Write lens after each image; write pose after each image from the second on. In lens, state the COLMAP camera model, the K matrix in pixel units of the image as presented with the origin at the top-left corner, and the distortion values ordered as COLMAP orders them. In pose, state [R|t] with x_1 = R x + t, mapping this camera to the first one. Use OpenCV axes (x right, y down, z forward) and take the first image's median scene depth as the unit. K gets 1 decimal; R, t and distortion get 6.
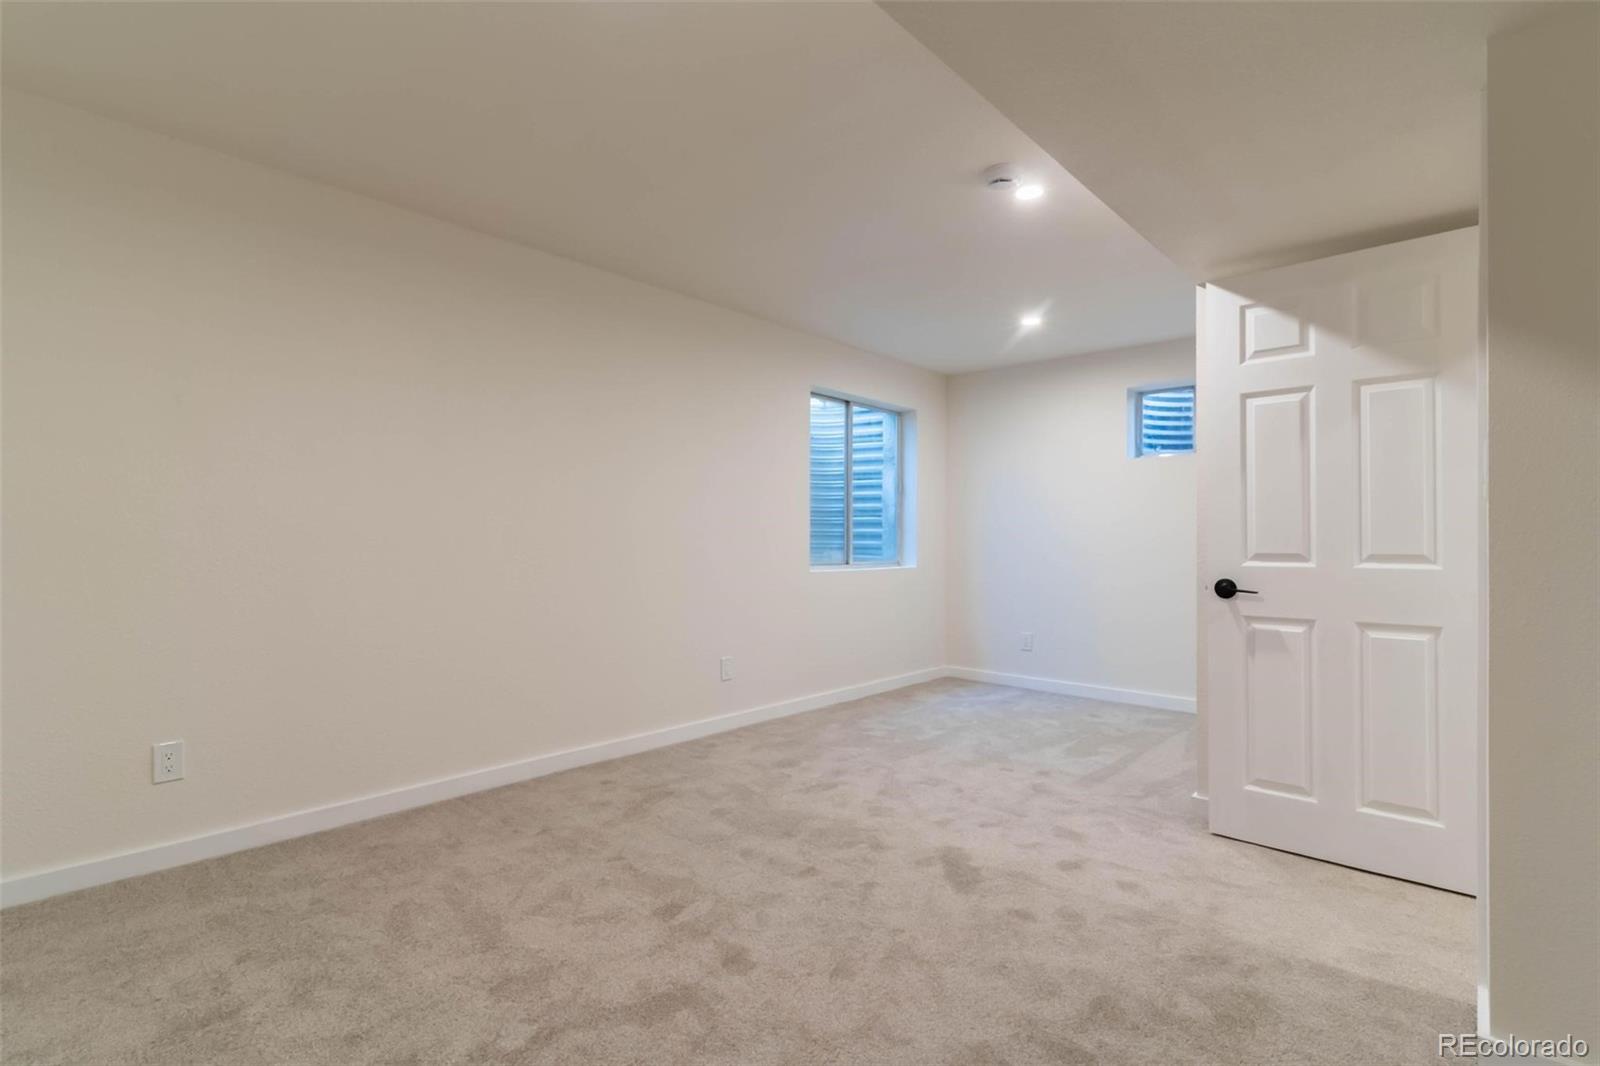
lens RADIAL K [[772.7, 0, 791.2], [0, 772.7, 540.2], [0, 0, 1]] dist [0.006632, -0.002435]
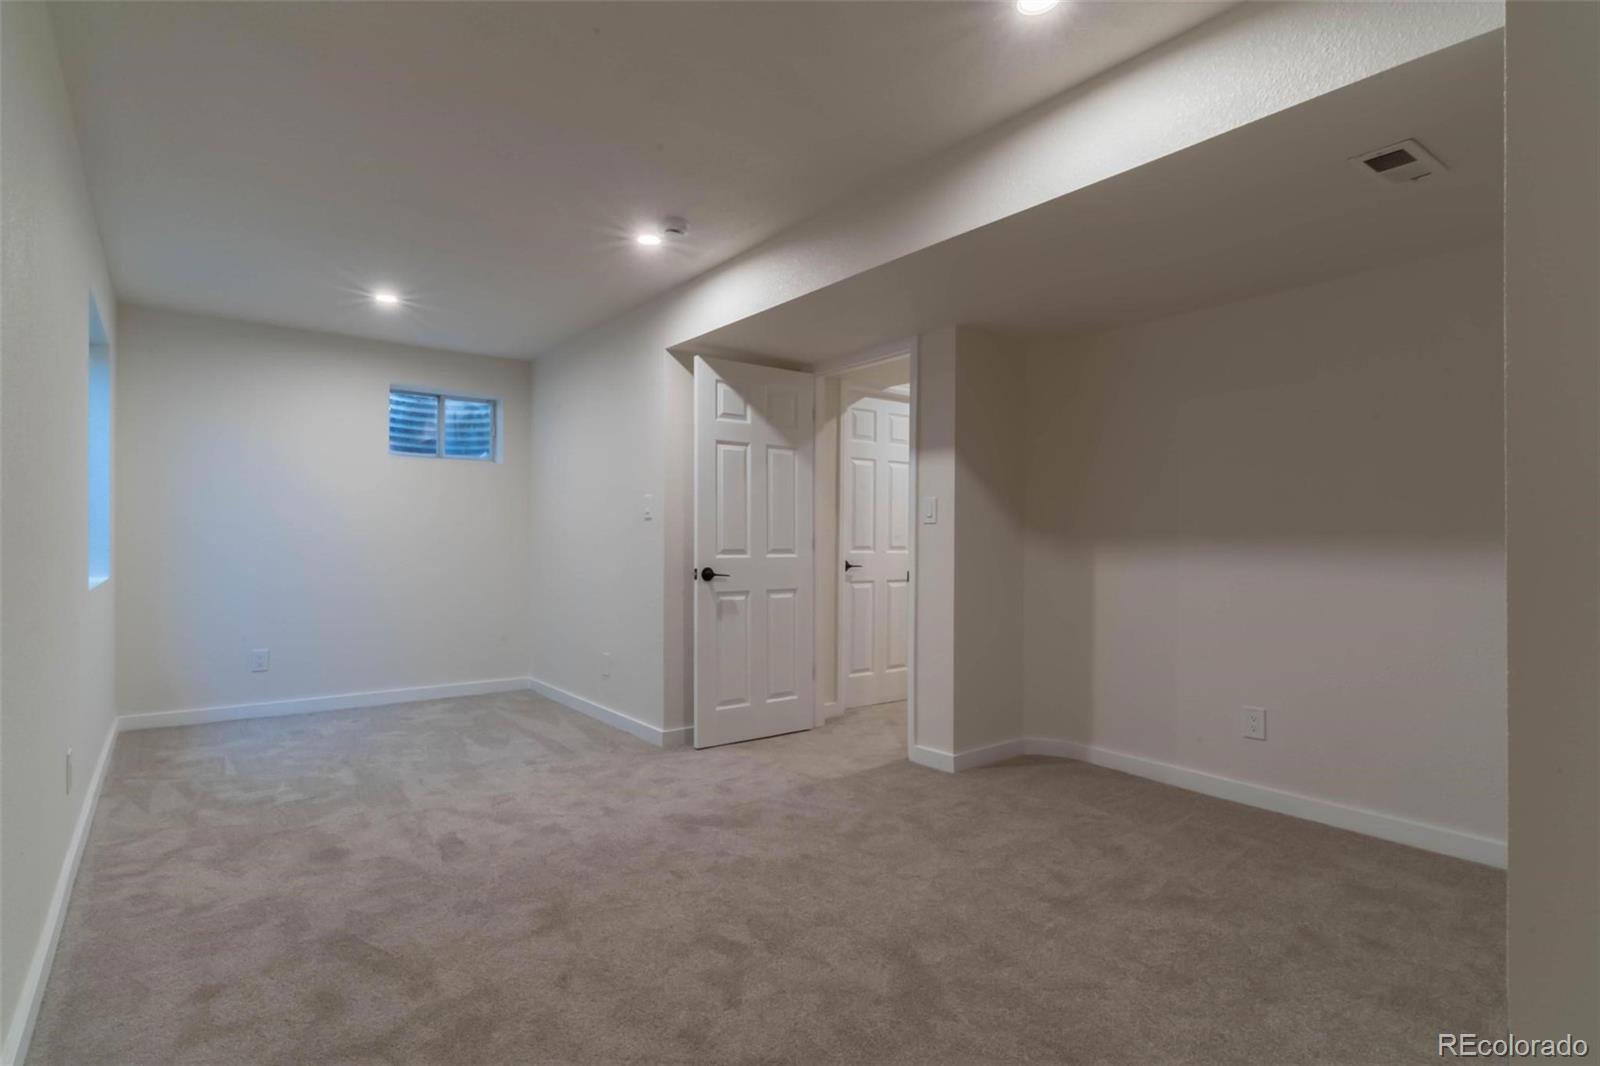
lens RADIAL K [[772.7, 0, 789.9], [0, 772.7, 539.2], [0, 0, 1]] dist [0.006632, -0.002435]
pose [[0.177800, -0.000265, 0.984067, -0.838255], [-0.006089, 0.999981, 0.001369, -0.005166], [-0.984048, -0.006235, 0.177795, 0.613149]]
